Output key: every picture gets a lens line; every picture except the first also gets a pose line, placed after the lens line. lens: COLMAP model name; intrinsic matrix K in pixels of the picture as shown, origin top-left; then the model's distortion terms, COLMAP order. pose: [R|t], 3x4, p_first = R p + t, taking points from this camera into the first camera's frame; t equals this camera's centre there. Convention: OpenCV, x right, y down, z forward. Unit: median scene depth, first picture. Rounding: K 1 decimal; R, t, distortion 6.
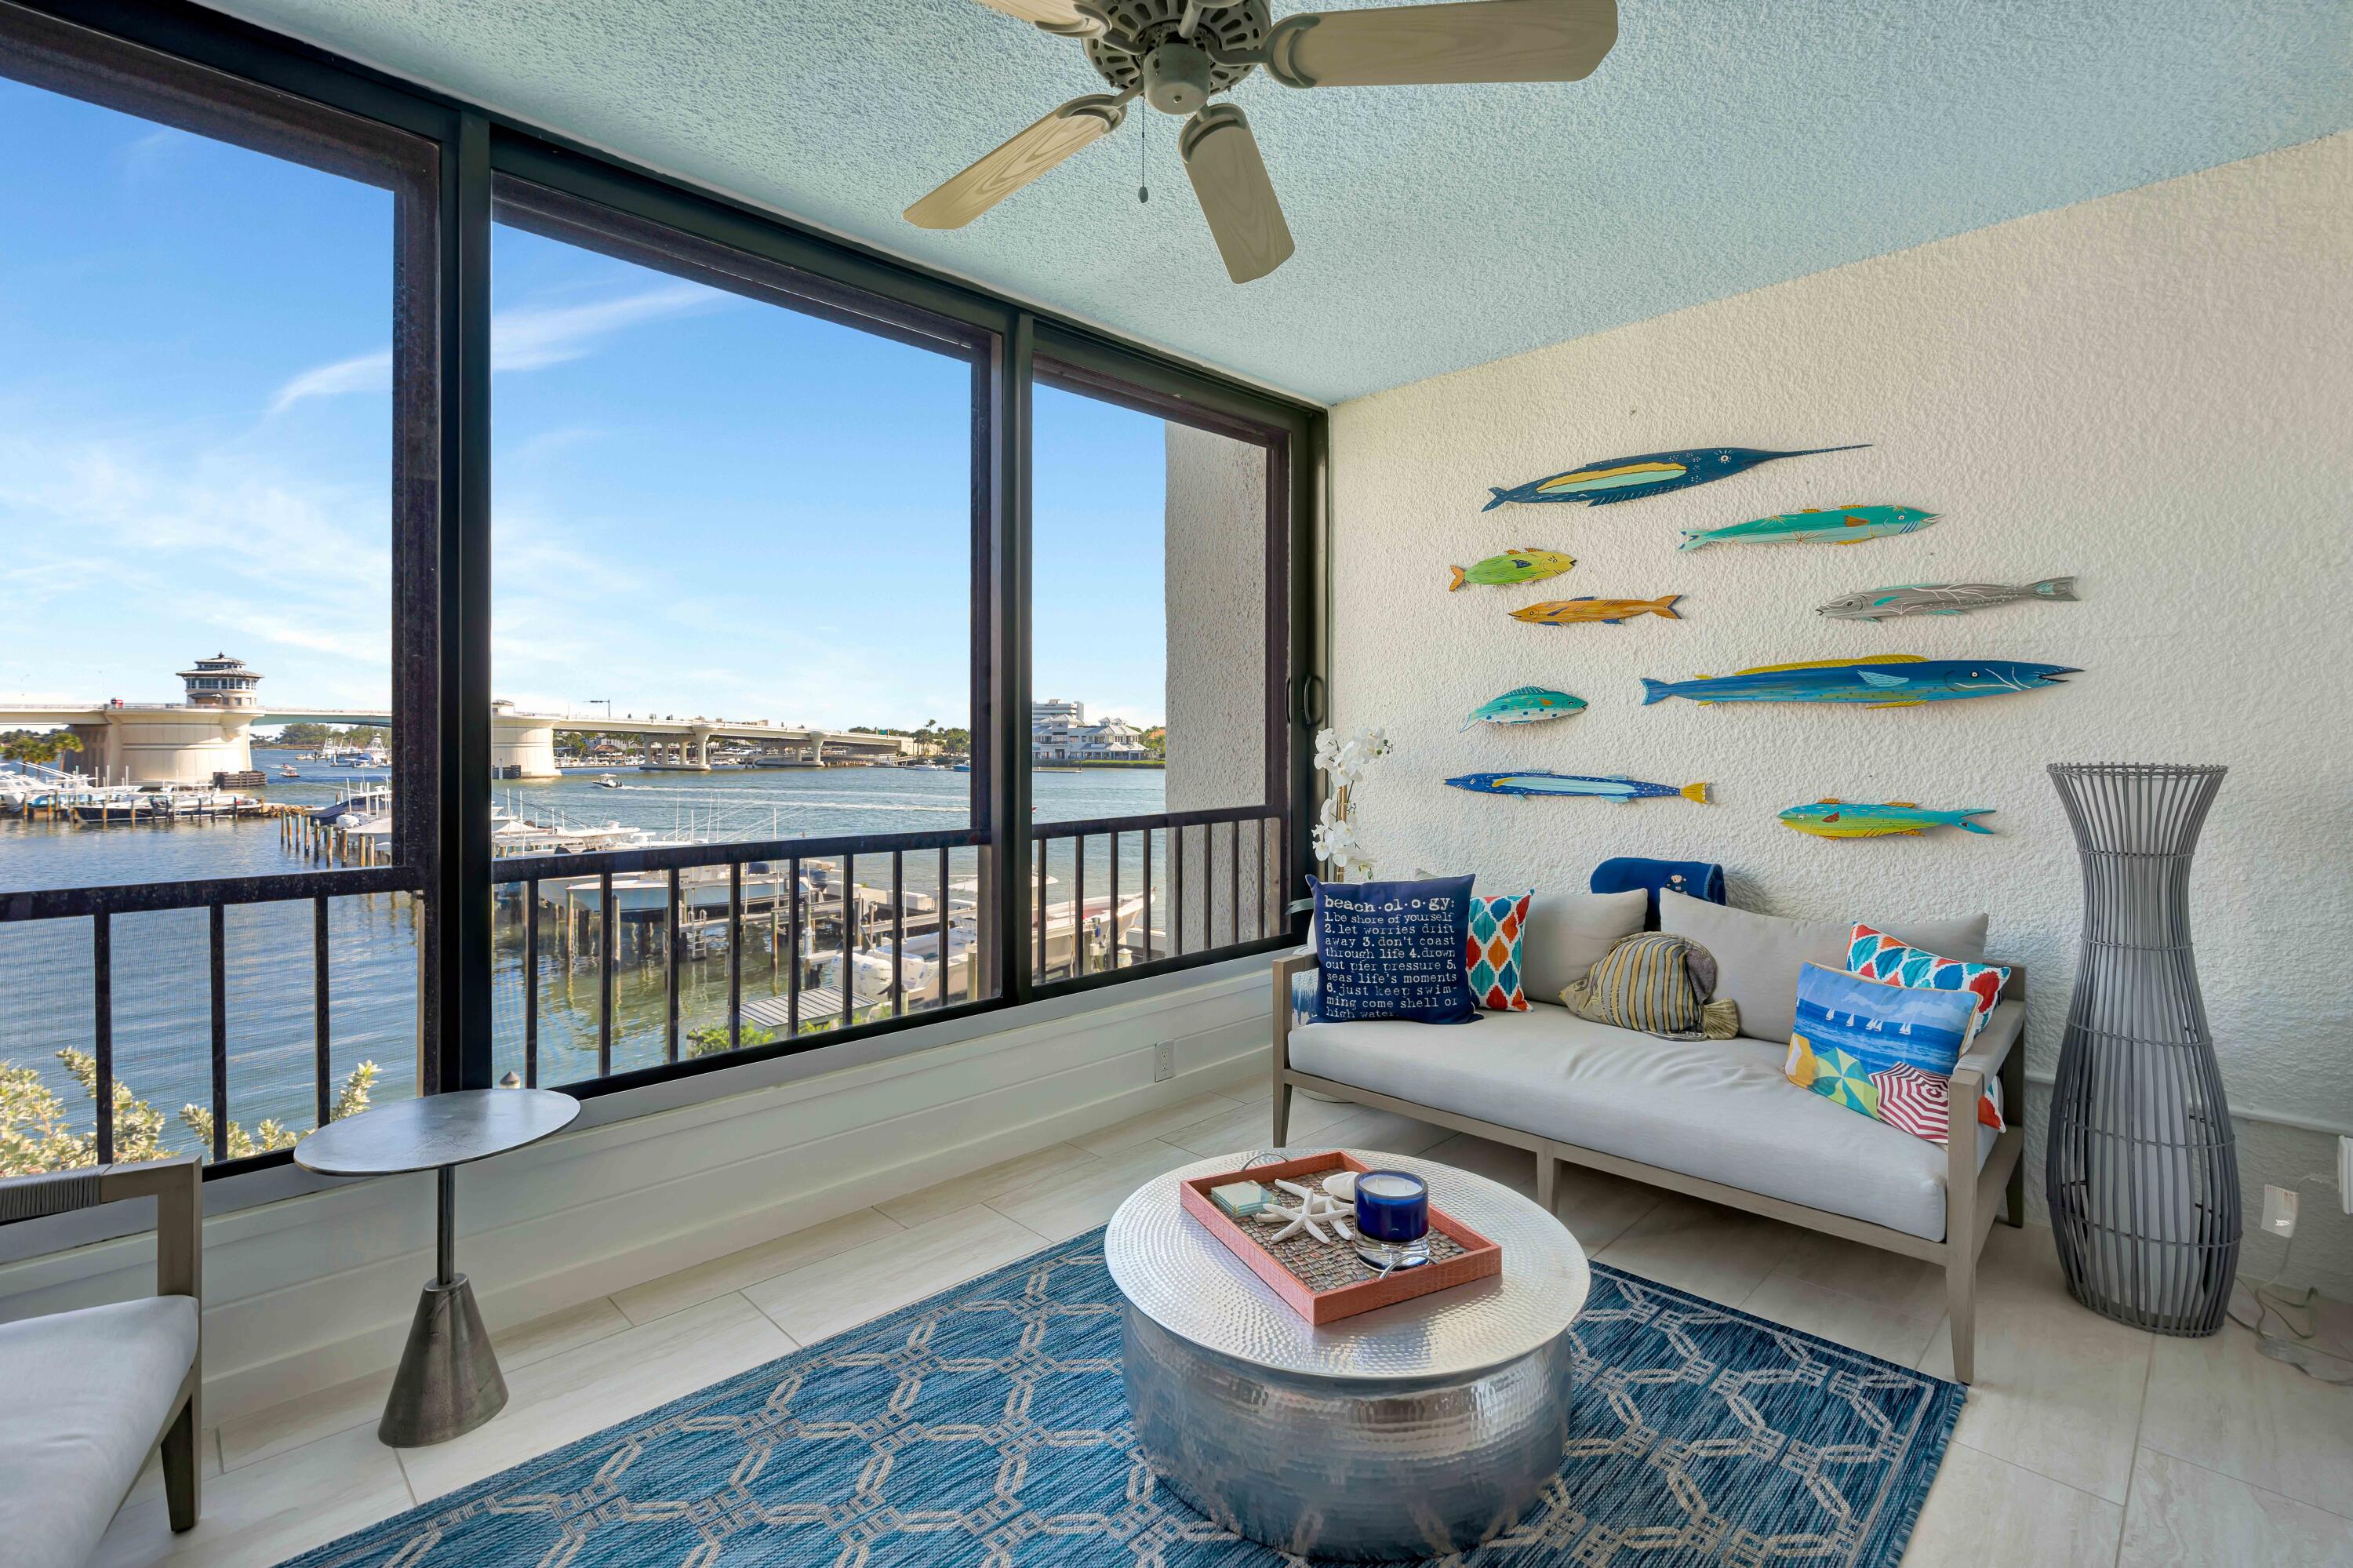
lens RADIAL K [[1063.9, 0, 1184.5], [0, 1063.9, 738.6], [0, 0, 1]] dist [-0.008064, 0.001344]
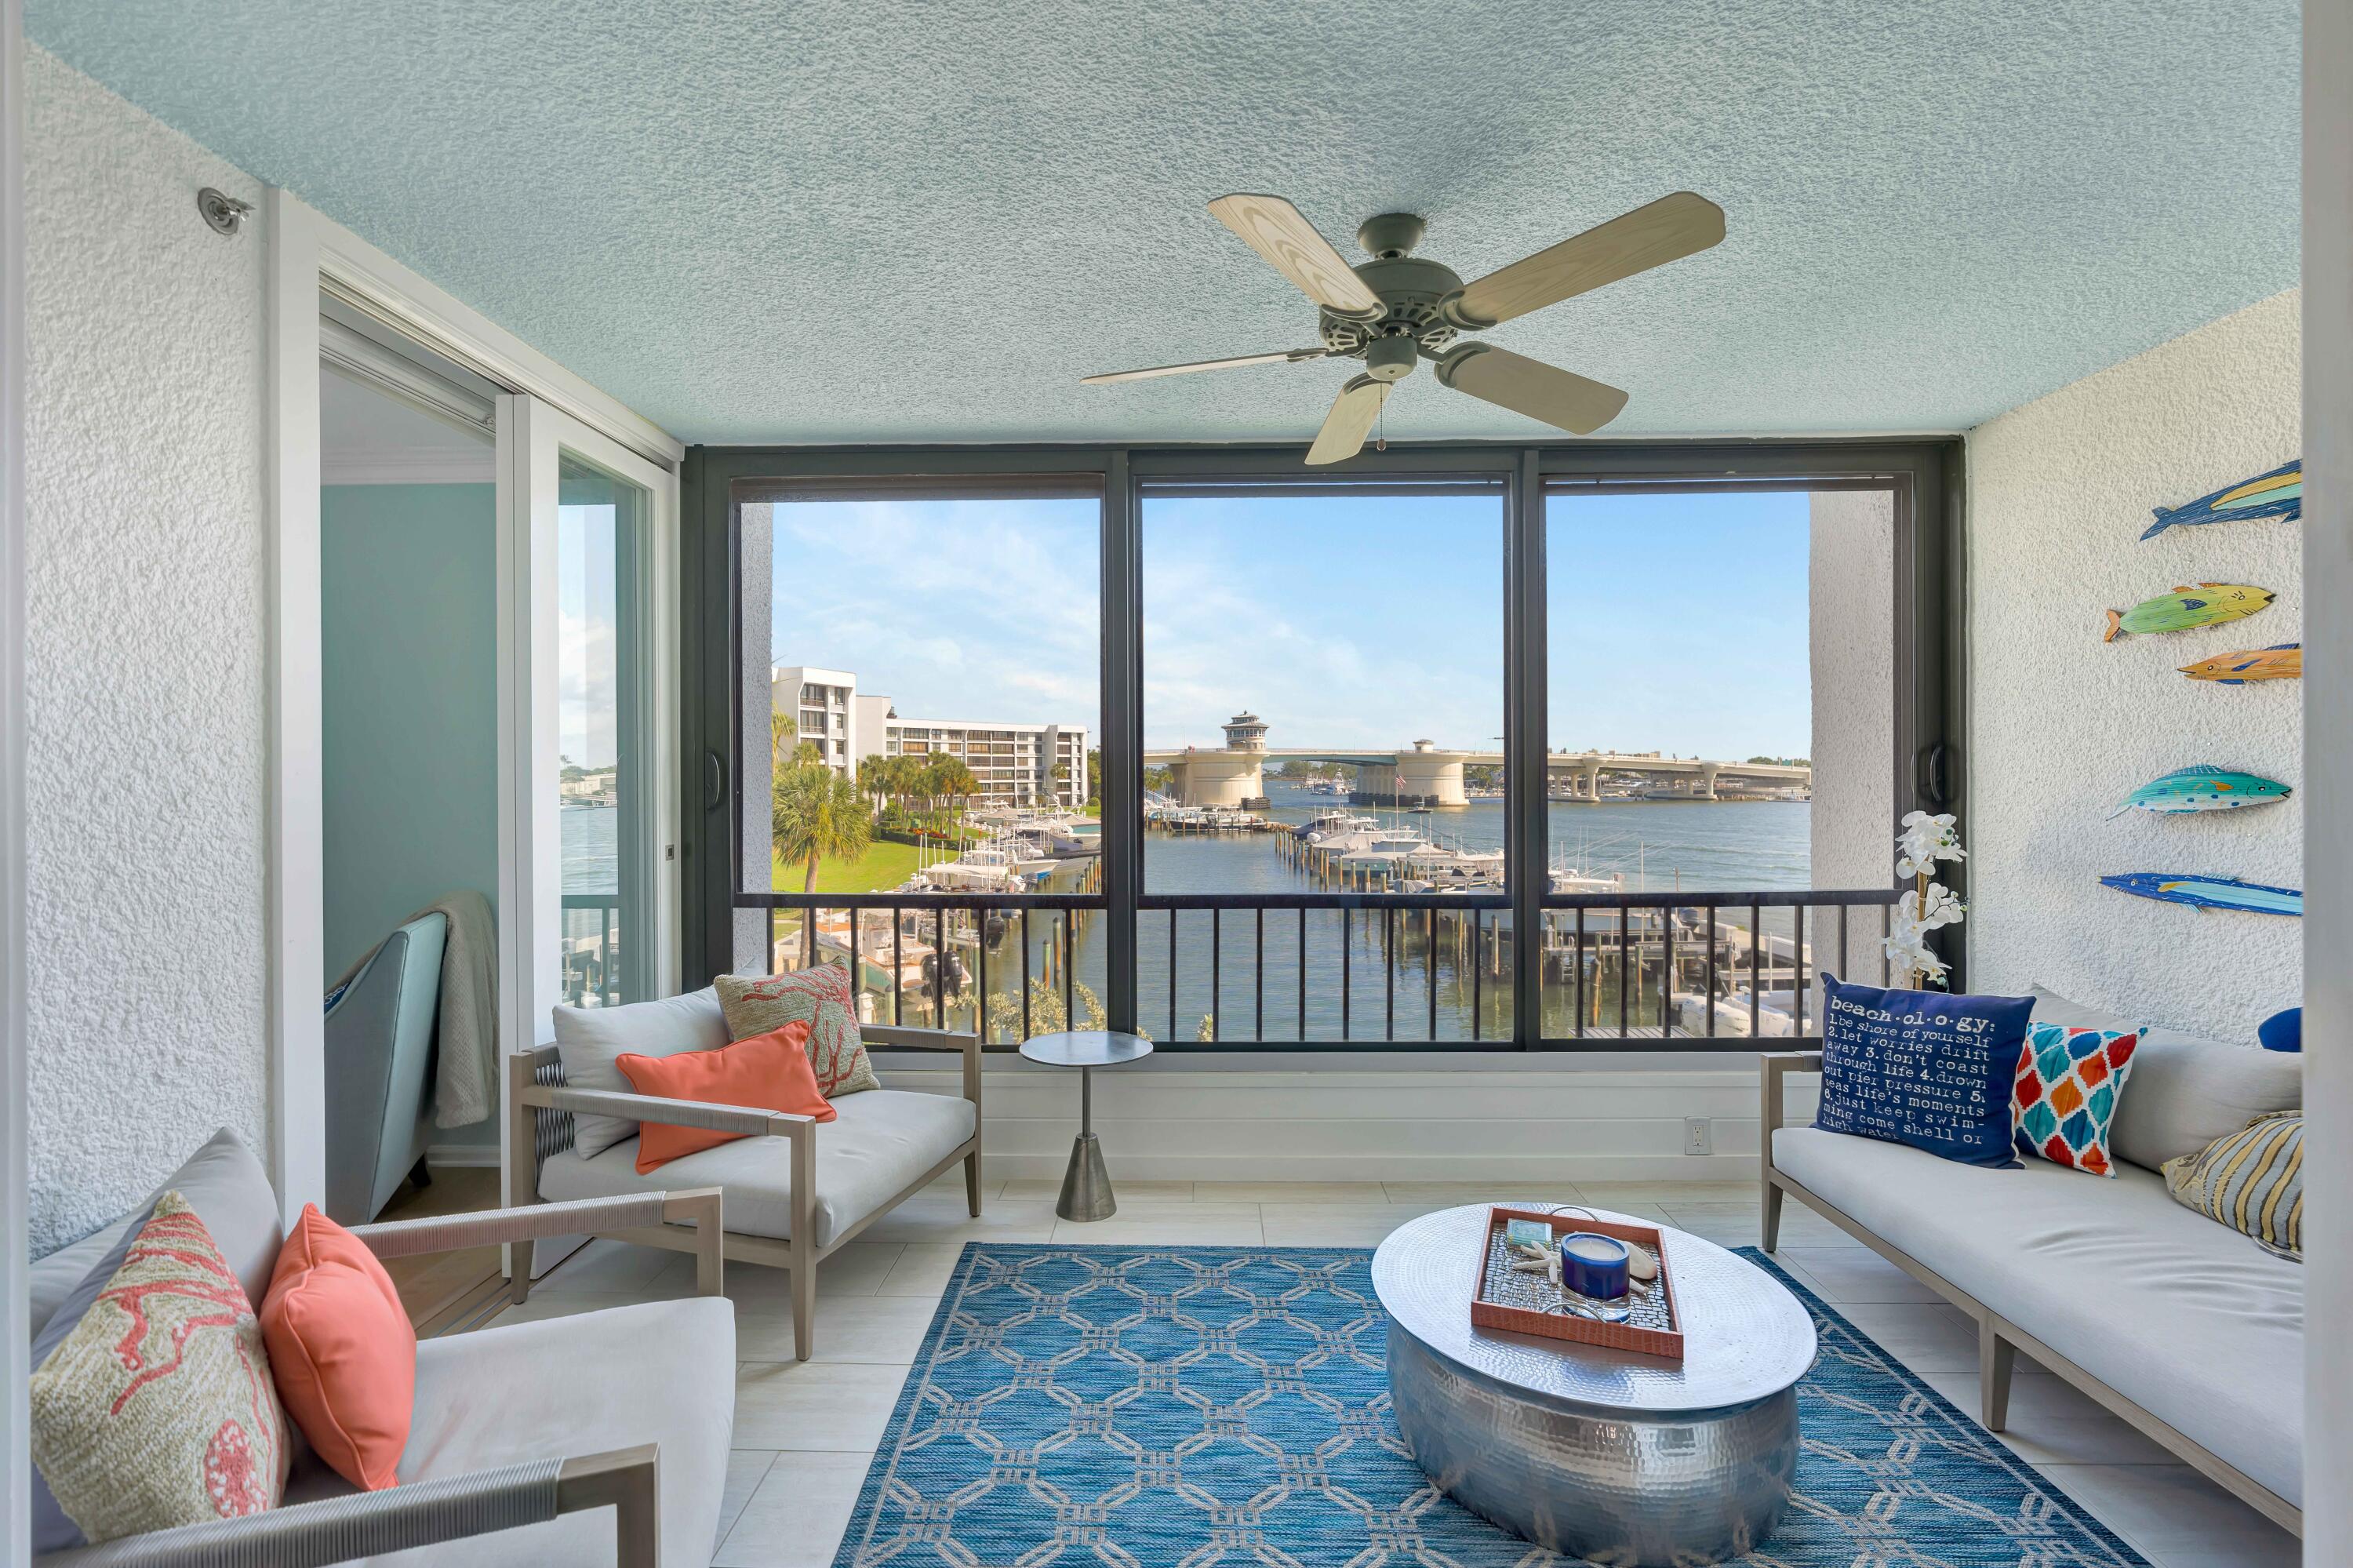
lens RADIAL K [[1049.2, 0, 1180.9], [0, 1049.2, 773.3], [0, 0, 1]] dist [-0.004675, 0.000685]
pose [[0.693299, -0.003359, -0.720642, 0.407439], [0.005439, 0.999985, 0.000572, -0.053940], [0.720629, -0.004316, 0.693307, -0.056946]]
